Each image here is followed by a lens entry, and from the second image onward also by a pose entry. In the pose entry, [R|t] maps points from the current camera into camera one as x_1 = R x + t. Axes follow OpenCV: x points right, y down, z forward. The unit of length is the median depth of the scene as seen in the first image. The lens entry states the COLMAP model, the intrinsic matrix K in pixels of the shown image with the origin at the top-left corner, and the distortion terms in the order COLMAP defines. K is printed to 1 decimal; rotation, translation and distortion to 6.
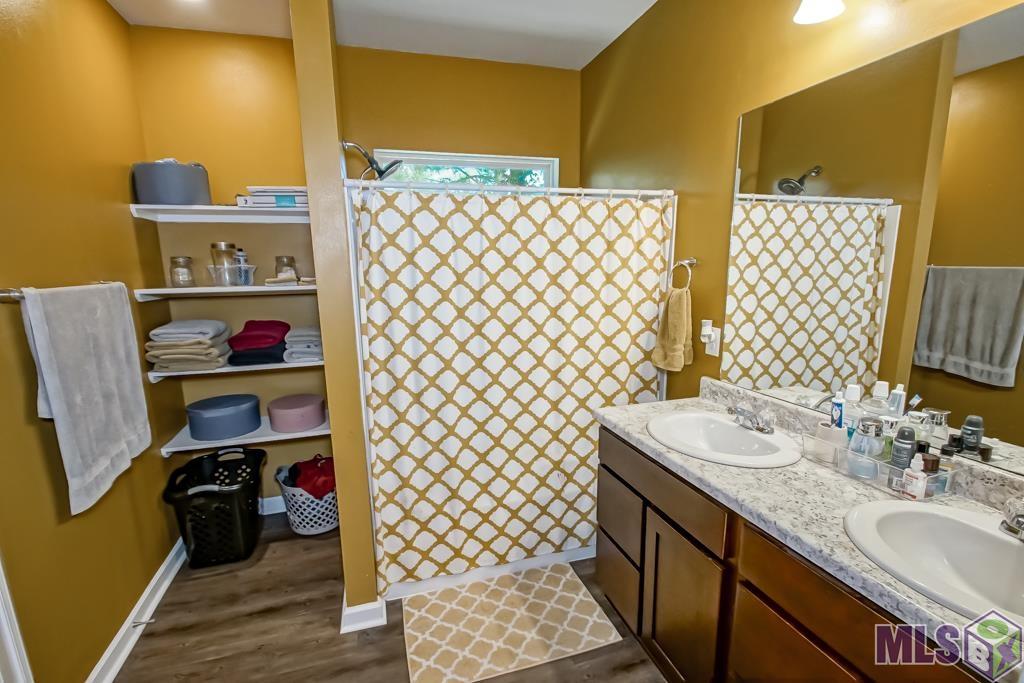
lens RADIAL K [[473.8, 0, 510.7], [0, 473.8, 343.1], [0, 0, 1]] dist [-0.001351, -0.000724]
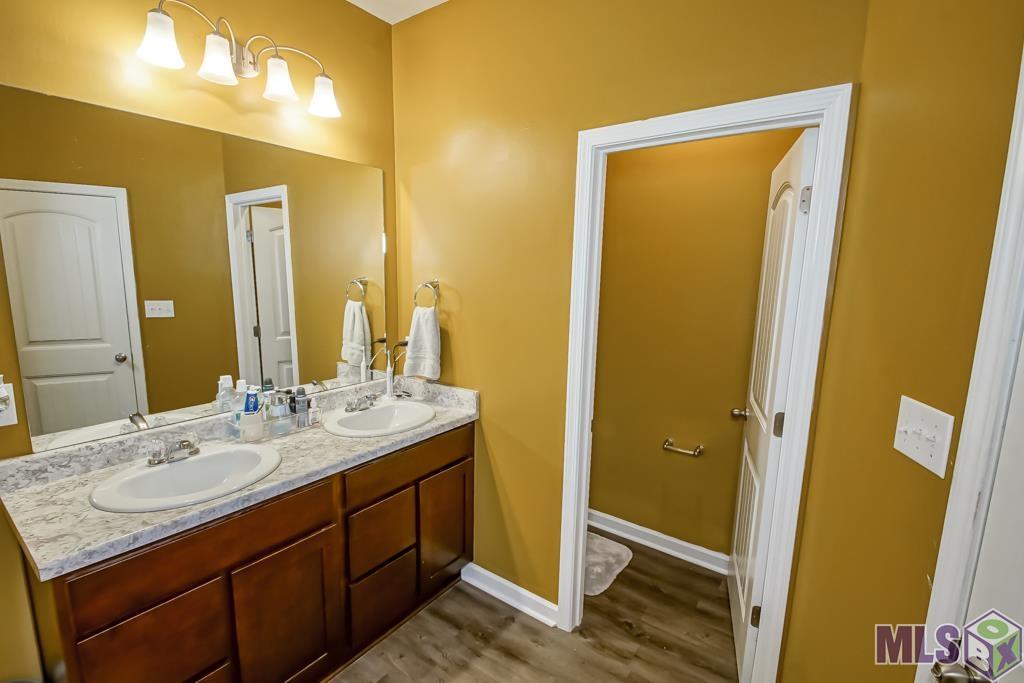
lens RADIAL K [[473.8, 0, 511.1], [0, 473.8, 343.2], [0, 0, 1]] dist [-0.001351, -0.000724]
pose [[-0.585589, -0.134974, 0.799292, -0.950685], [0.116225, 0.961872, 0.247578, -0.314998], [-0.802232, 0.237877, -0.547575, 1.364446]]
